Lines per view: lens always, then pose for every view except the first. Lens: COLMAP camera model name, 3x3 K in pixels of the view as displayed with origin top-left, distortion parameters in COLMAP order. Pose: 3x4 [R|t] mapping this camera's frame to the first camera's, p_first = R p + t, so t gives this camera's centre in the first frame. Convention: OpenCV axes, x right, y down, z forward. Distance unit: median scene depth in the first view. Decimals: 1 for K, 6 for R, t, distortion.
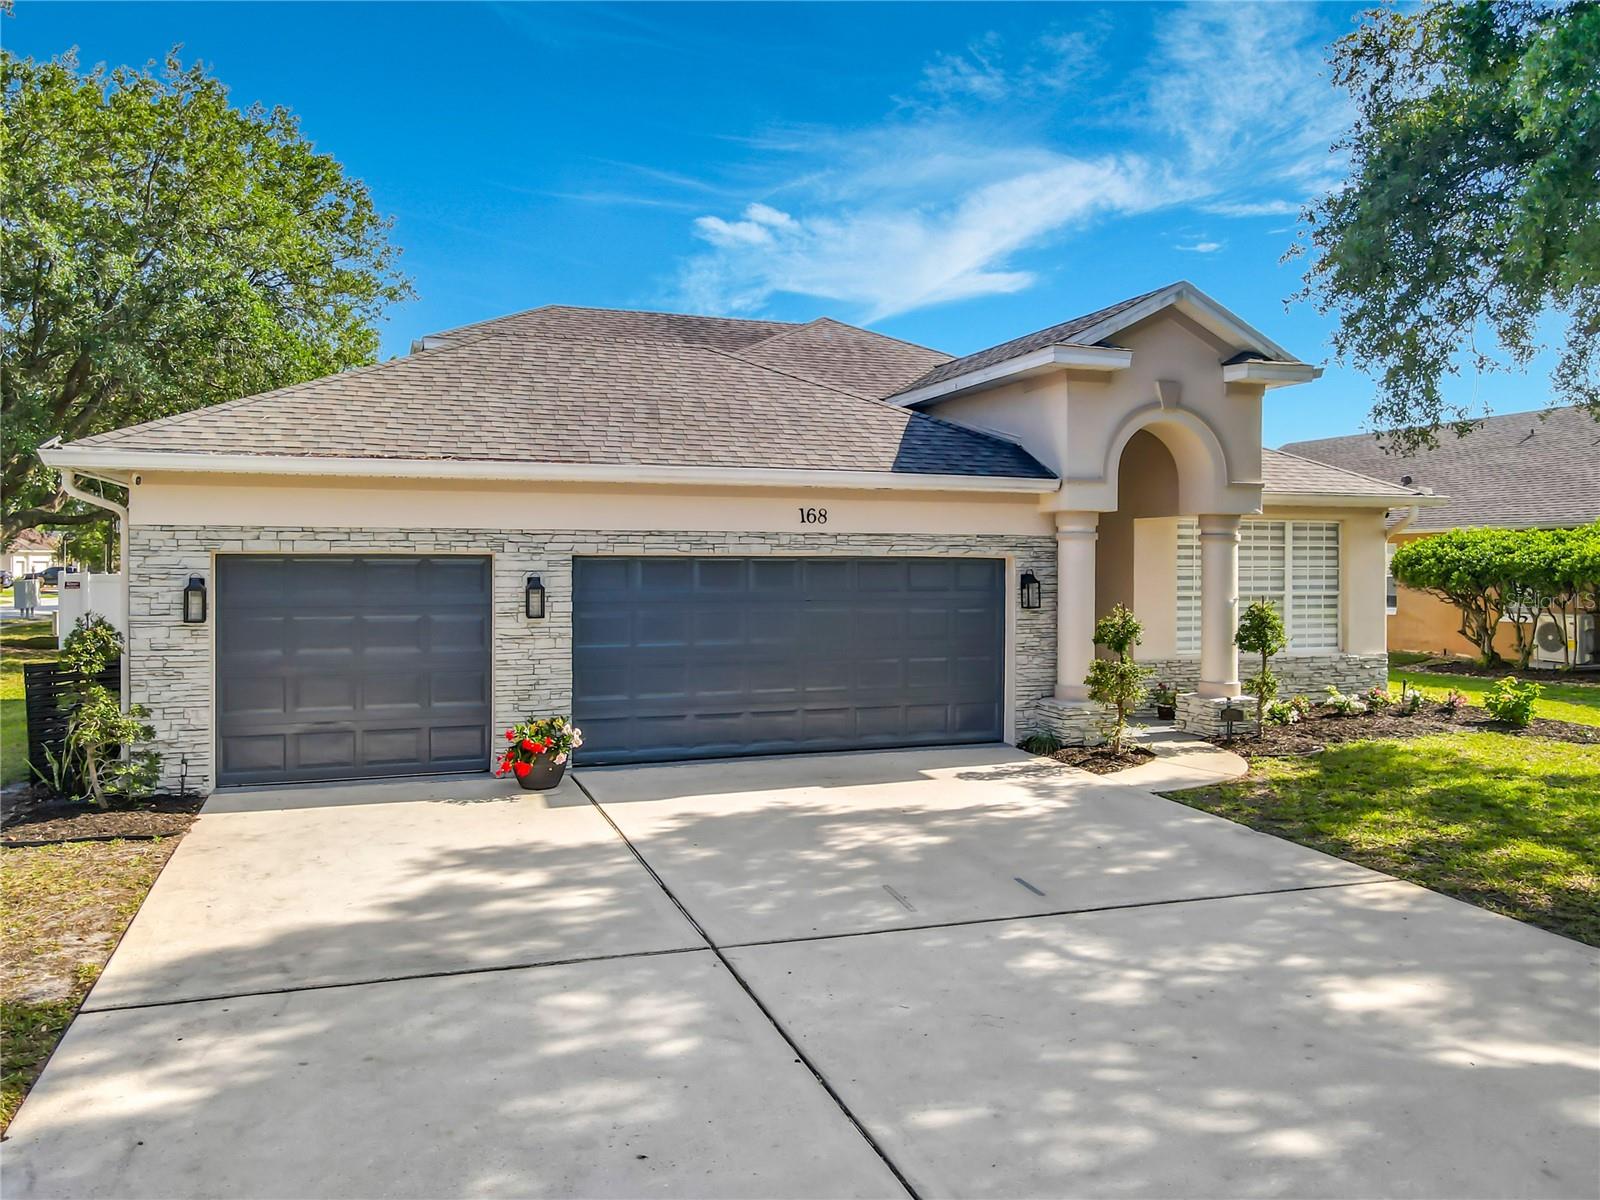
lens RADIAL K [[1227.3, 0, 805.3], [0, 1227.3, 556.7], [0, 0, 1]] dist [-0.001269, 0.024775]
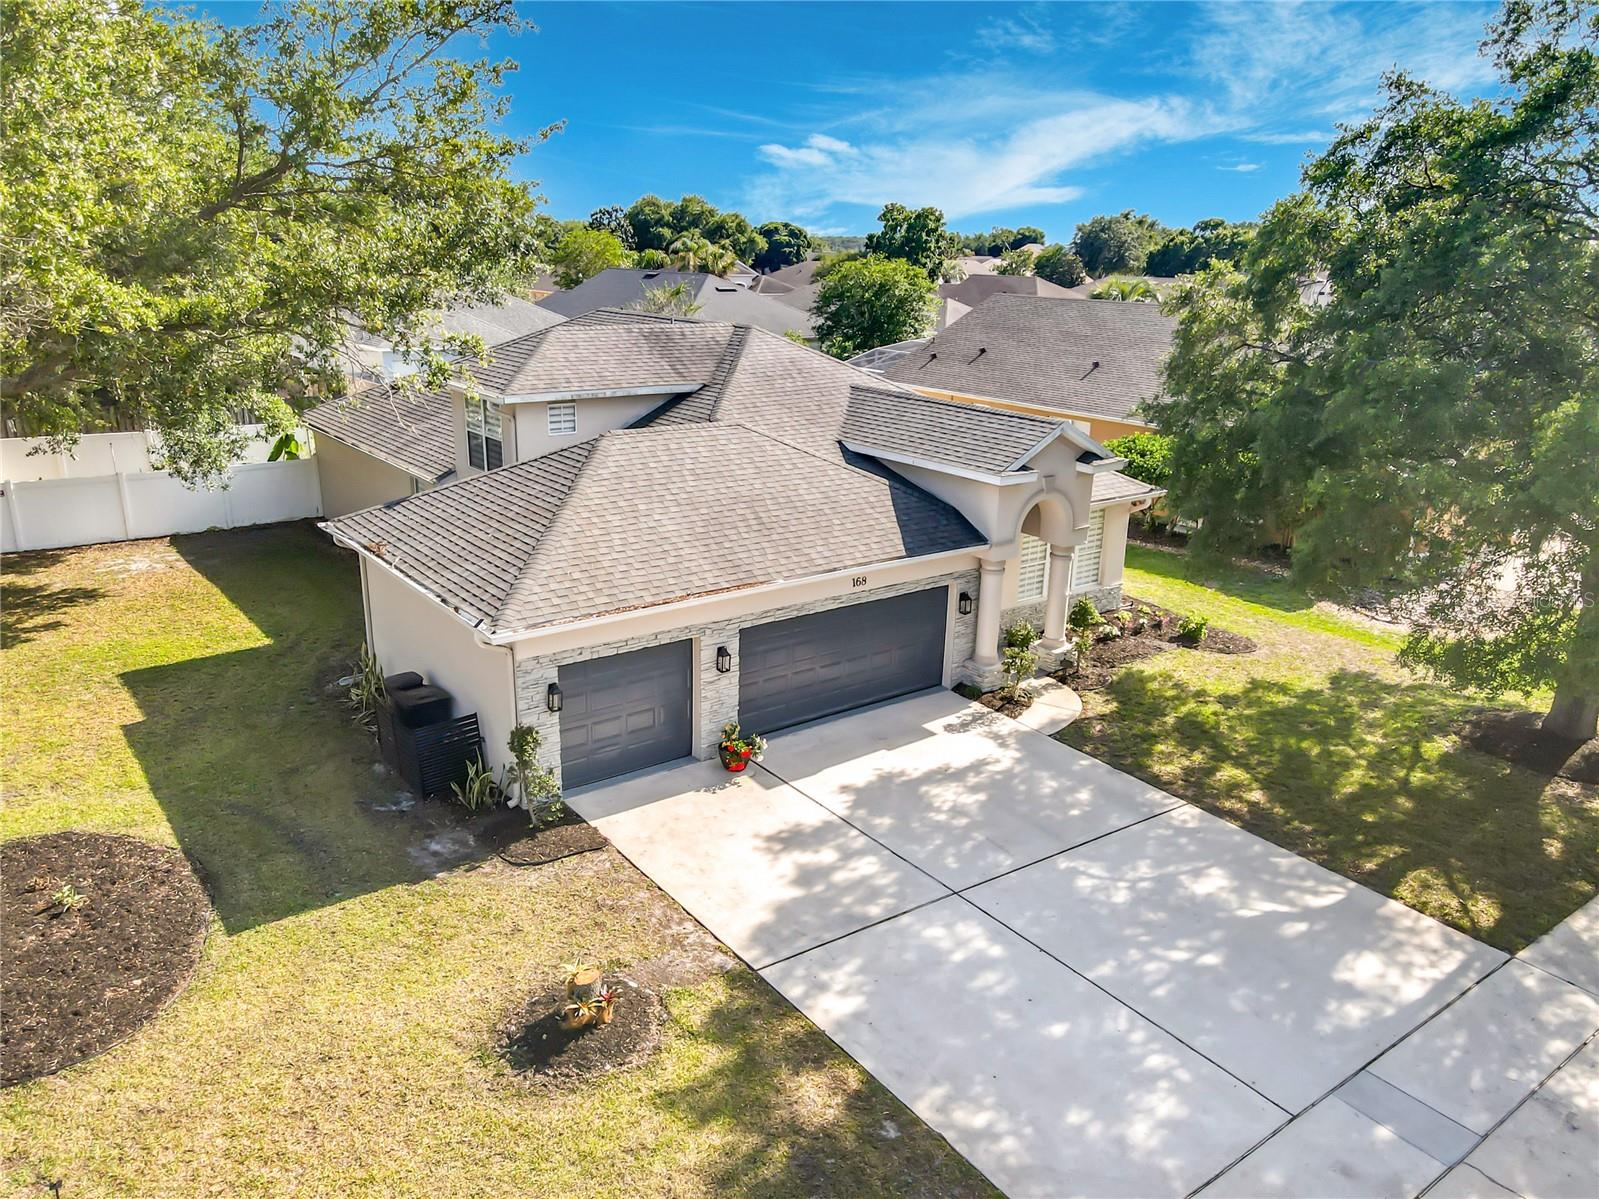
lens RADIAL K [[1226.6, 0, 802.4], [0, 1226.6, 573.9], [0, 0, 1]] dist [-0.001269, 0.024775]
pose [[0.952117, -0.062878, 0.299199, -0.624069], [-0.024668, 0.959633, 0.280171, -0.561469], [-0.304738, -0.274136, 0.912132, -0.538993]]
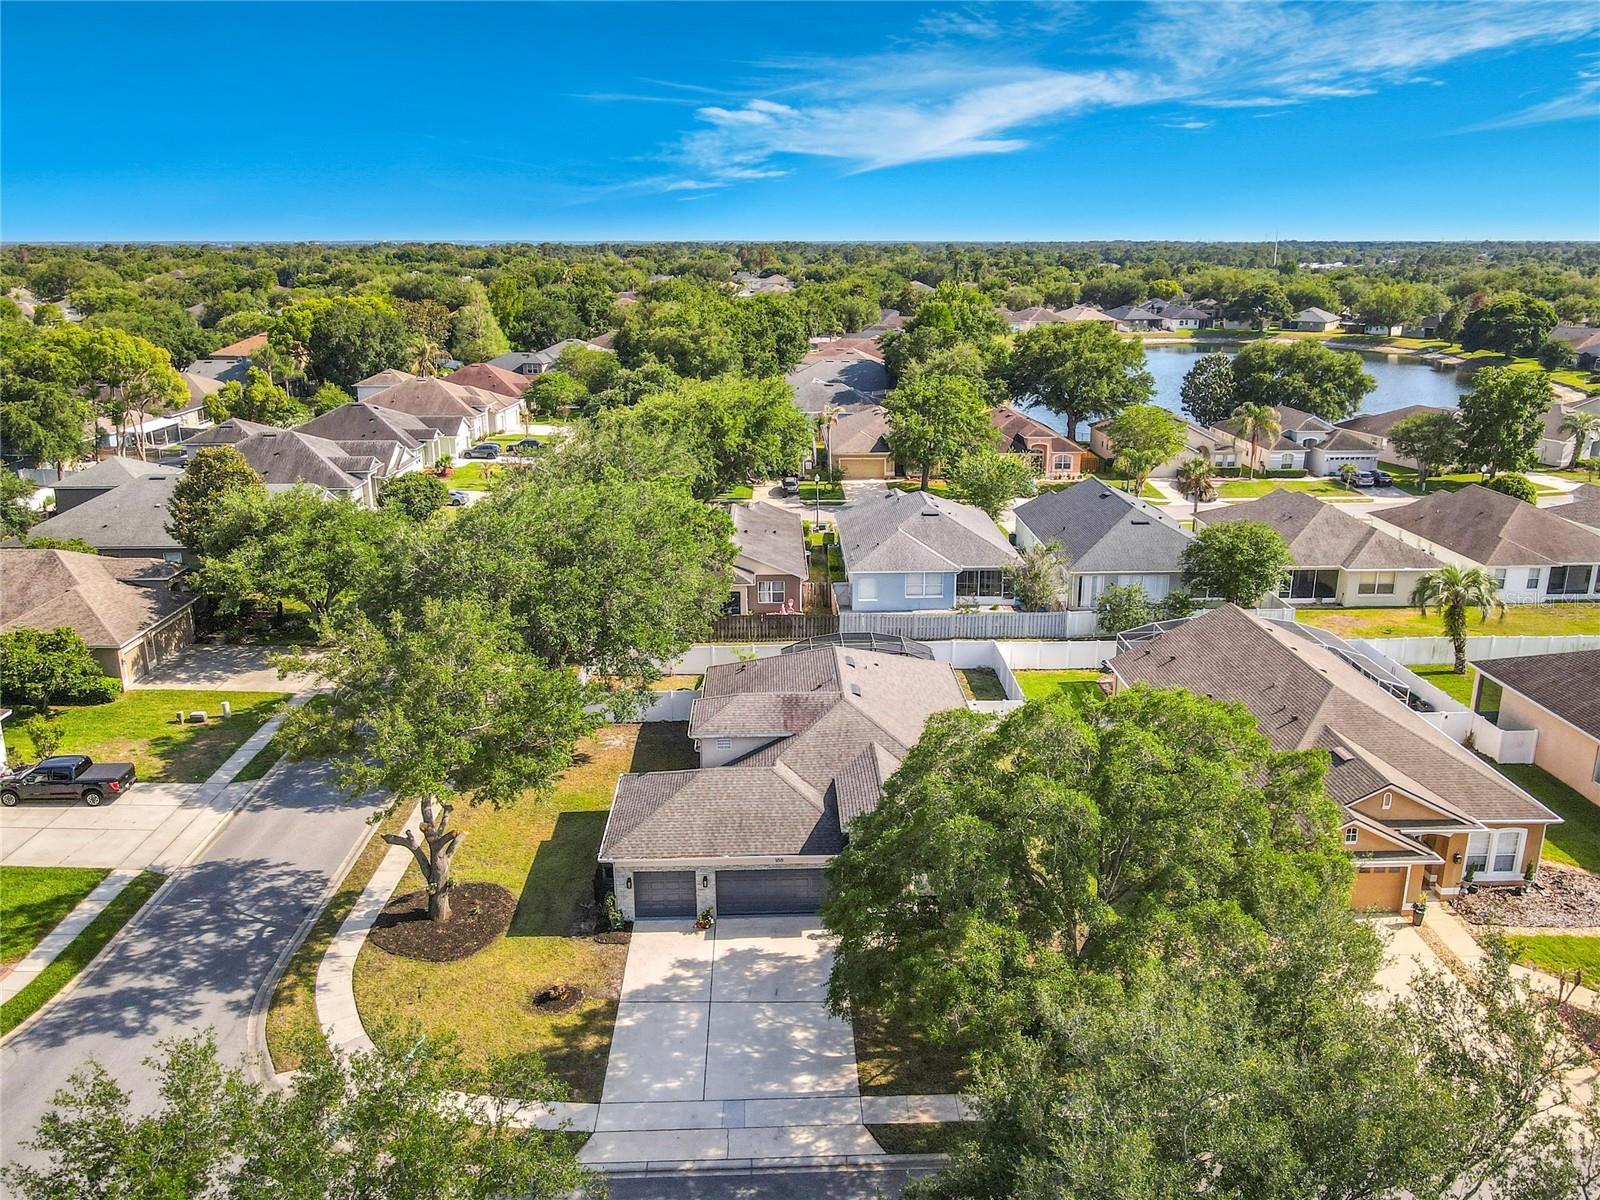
lens RADIAL K [[1227.3, 0, 806.7], [0, 1227.3, 610.7], [0, 0, 1]] dist [-0.001269, 0.024775]
pose [[0.952543, 0.085861, -0.292045, 1.223550], [0.003772, 0.955993, 0.293366, -2.043602], [0.304382, -0.280545, 0.910300, -2.371078]]
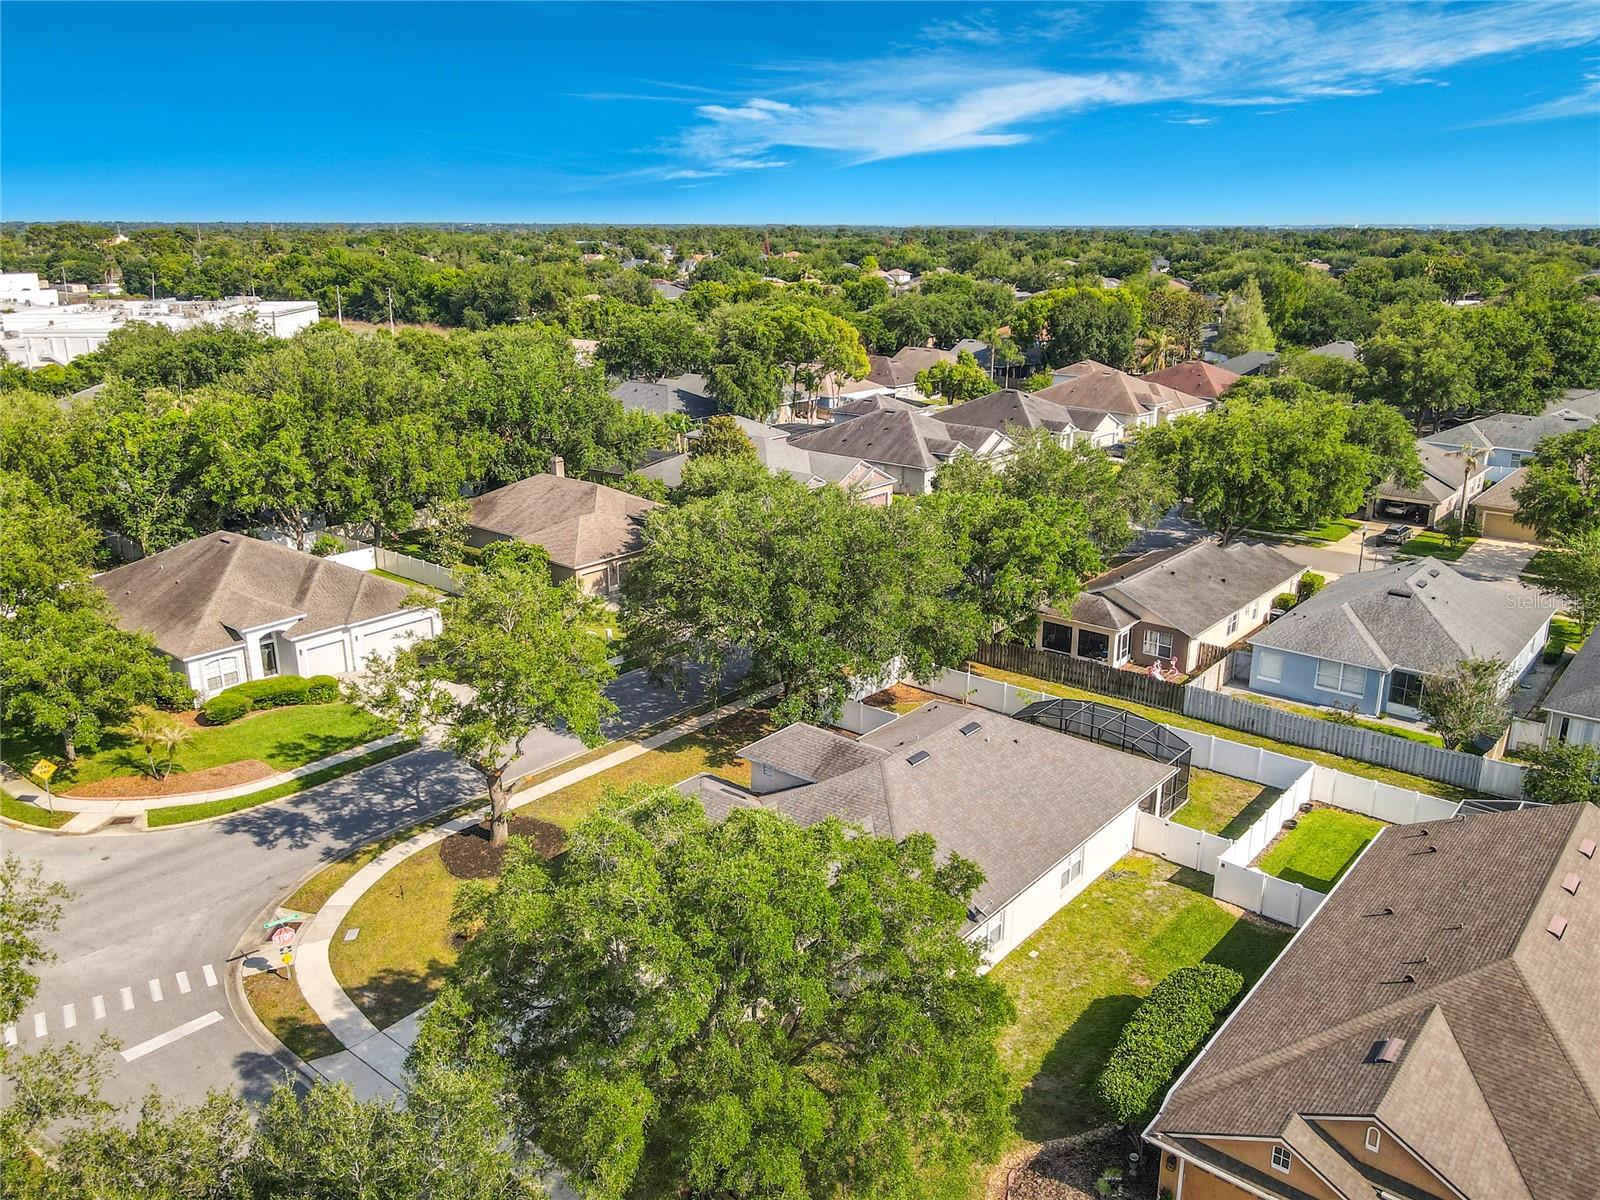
lens RADIAL K [[1227.3, 0, 808.1], [0, 1227.3, 638.9], [0, 0, 1]] dist [-0.001269, 0.024775]
pose [[0.507552, 0.276202, -0.816152, 3.191798], [0.002615, 0.946730, 0.322018, -2.108962], [0.861617, -0.165575, 0.479792, -0.360270]]
